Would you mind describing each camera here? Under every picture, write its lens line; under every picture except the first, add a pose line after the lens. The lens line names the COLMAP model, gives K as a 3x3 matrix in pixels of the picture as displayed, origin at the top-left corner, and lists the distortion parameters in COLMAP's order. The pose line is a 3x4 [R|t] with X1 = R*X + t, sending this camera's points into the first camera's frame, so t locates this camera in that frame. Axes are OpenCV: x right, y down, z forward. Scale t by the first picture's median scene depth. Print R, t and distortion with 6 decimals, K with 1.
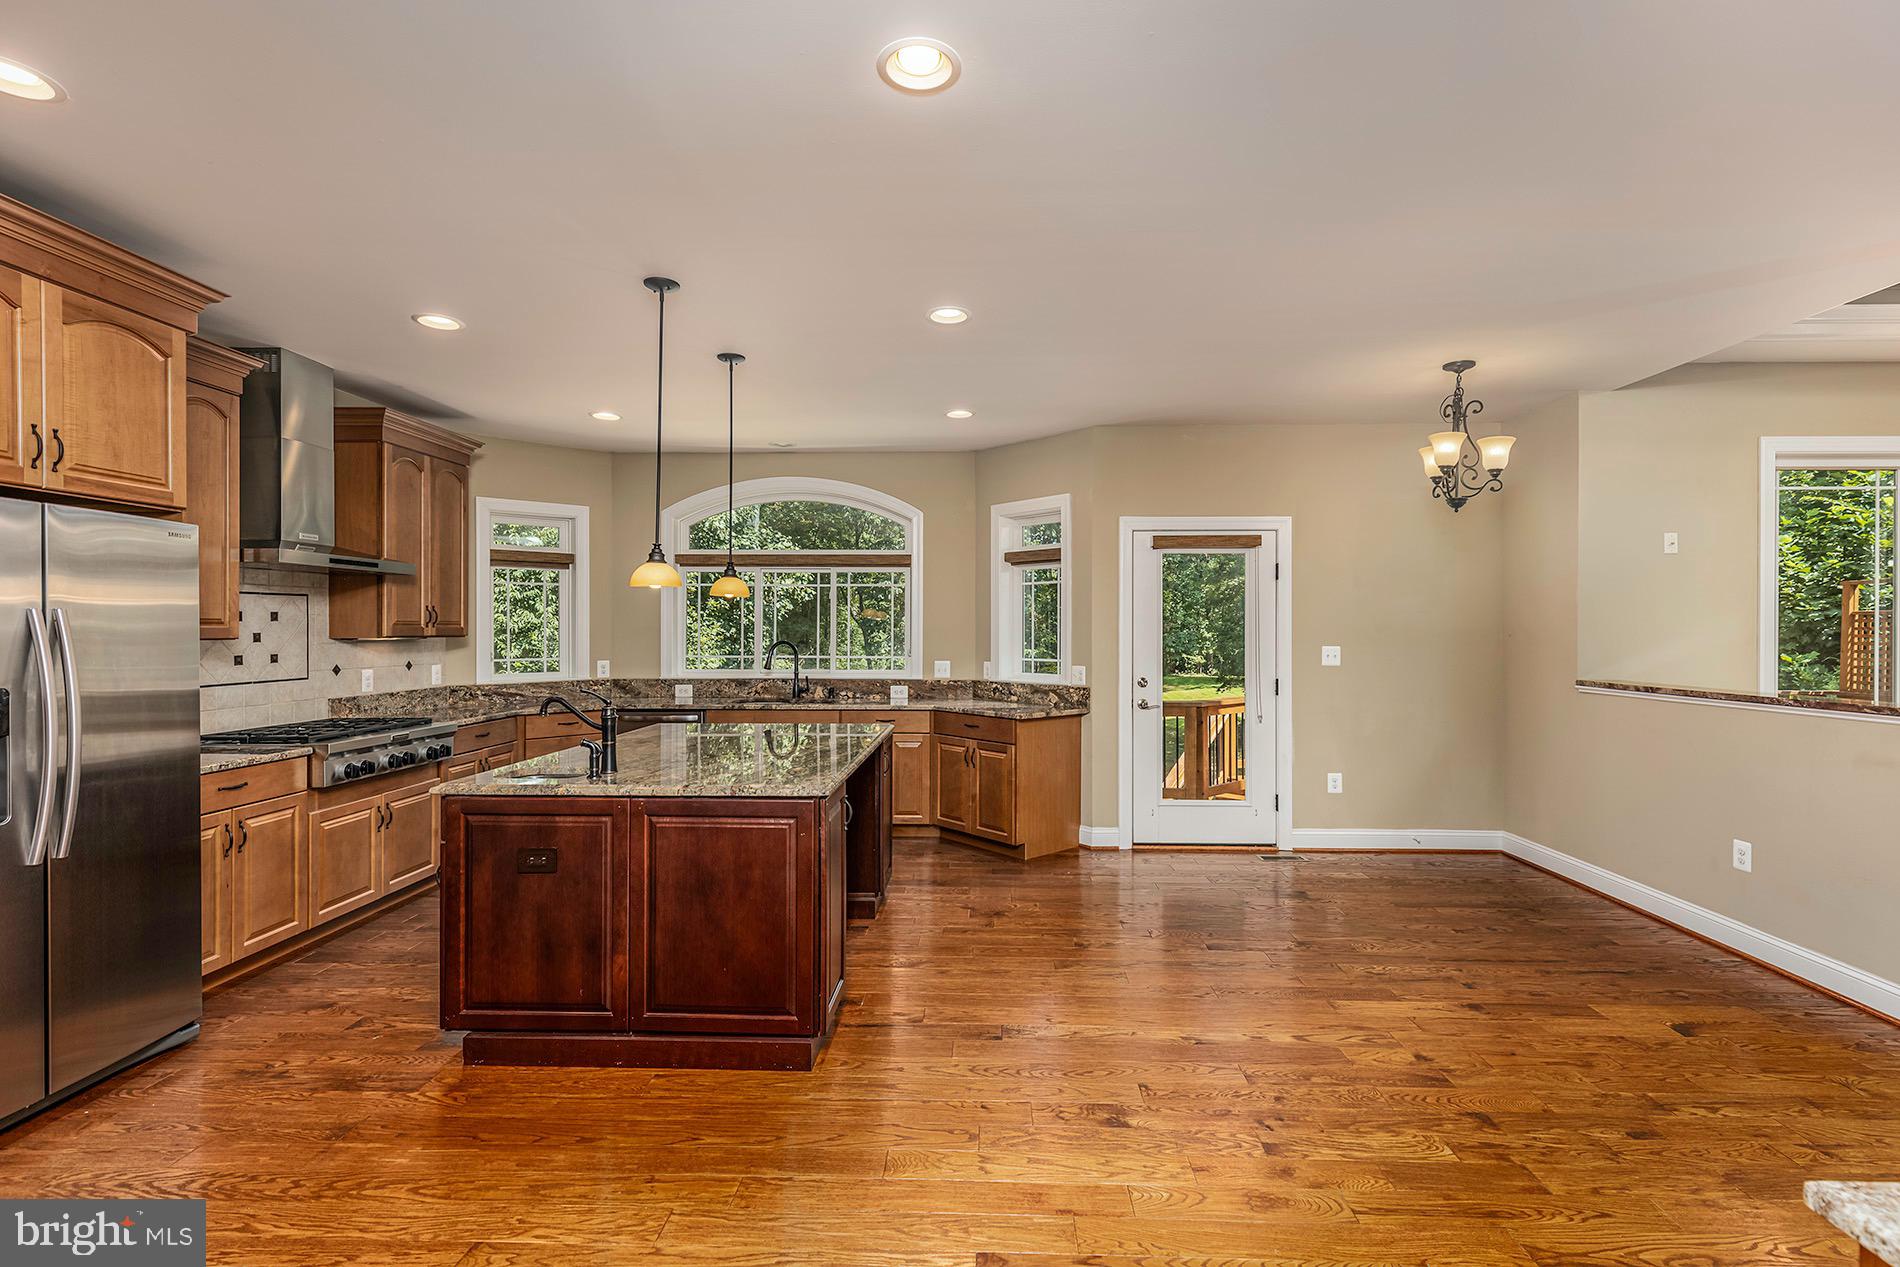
lens RADIAL K [[863.2, 0, 937.9], [0, 863.2, 640.9], [0, 0, 1]] dist [0.007981, 0.000059]
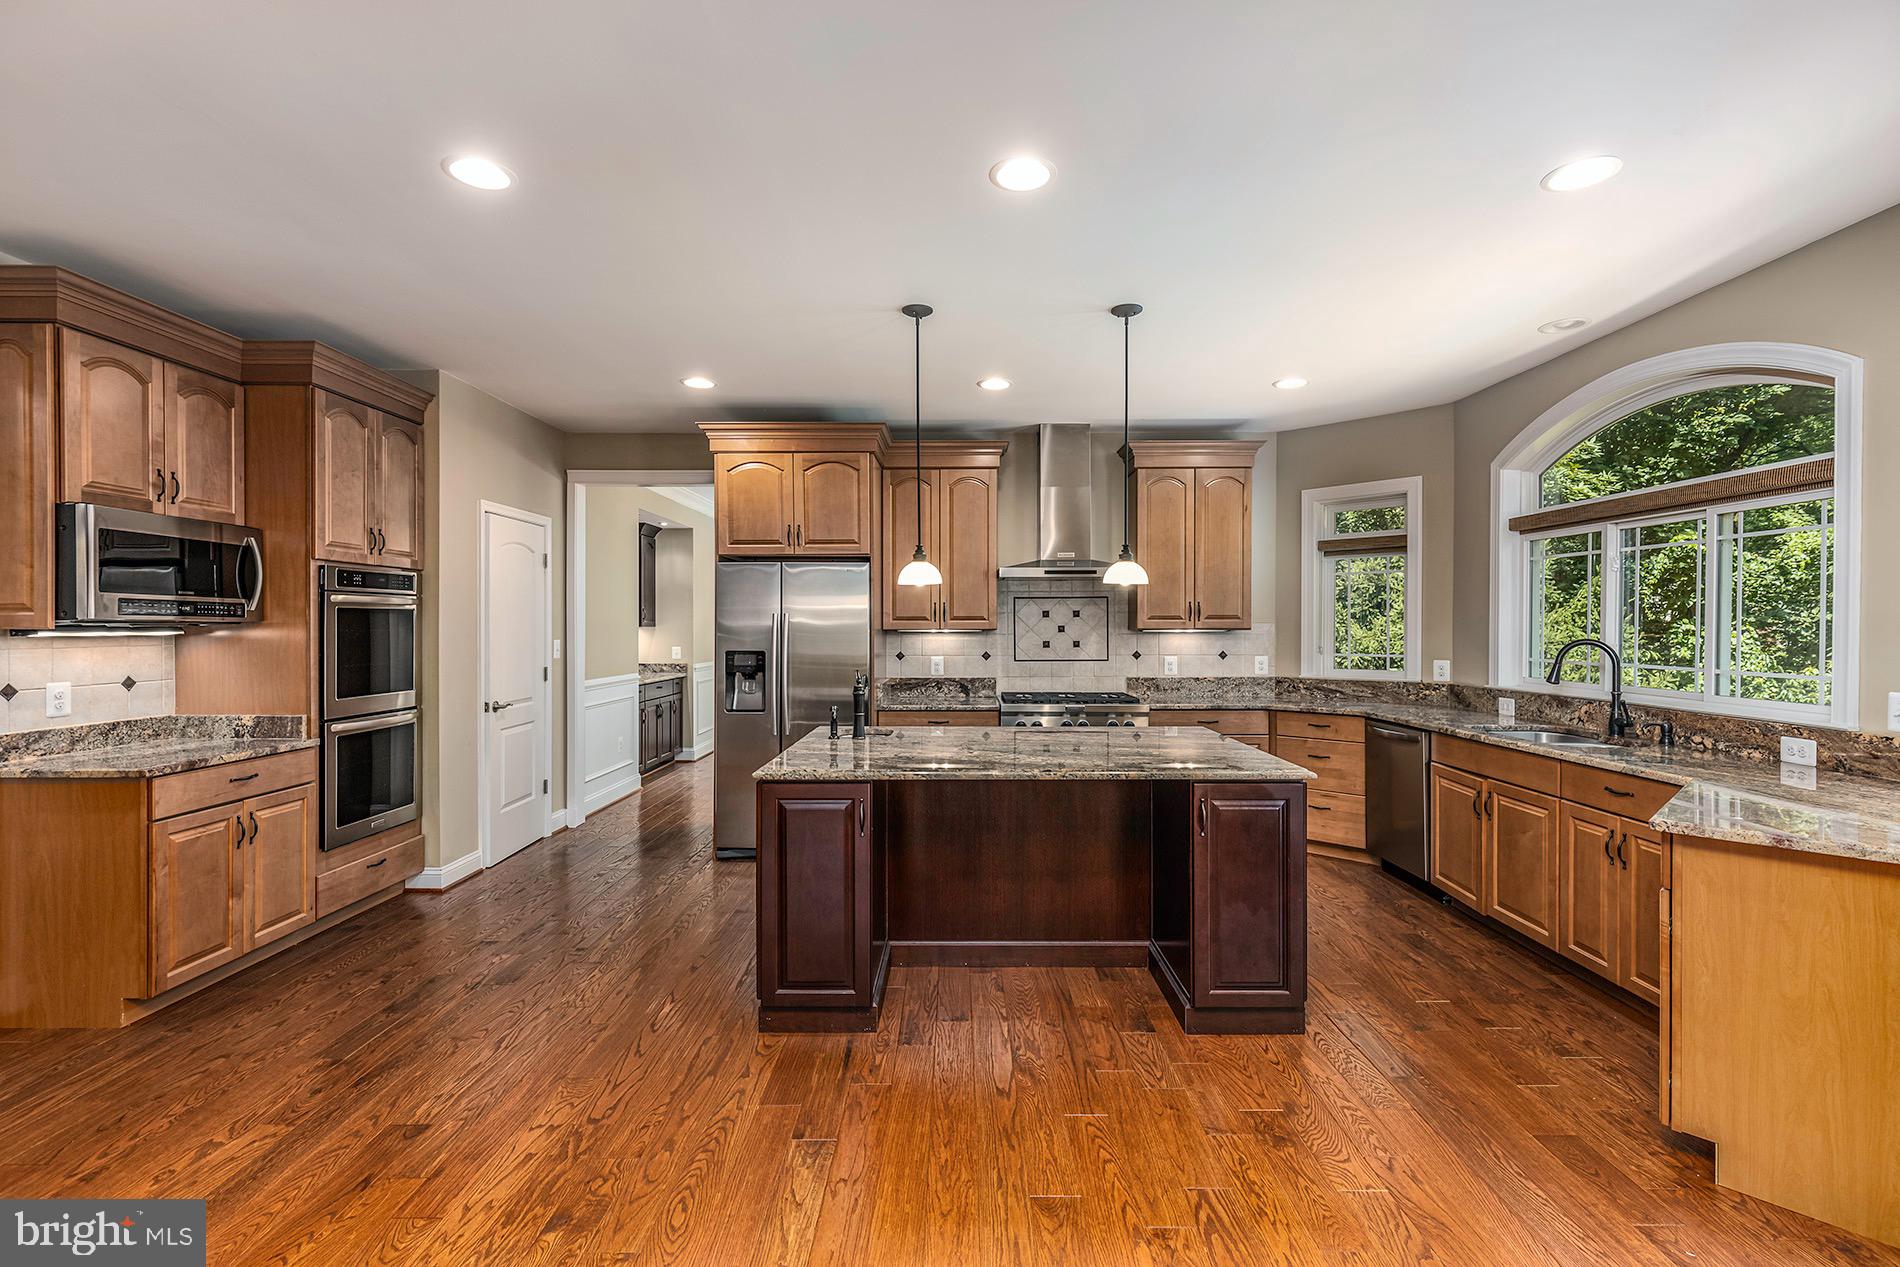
lens RADIAL K [[863.2, 0, 982.7], [0, 863.2, 622.9], [0, 0, 1]] dist [0.007981, 0.000059]
pose [[0.060187, -0.003335, -0.998182, 0.453473], [-0.011332, 0.999928, -0.004024, -0.004821], [0.998123, 0.011553, 0.060145, 0.579616]]
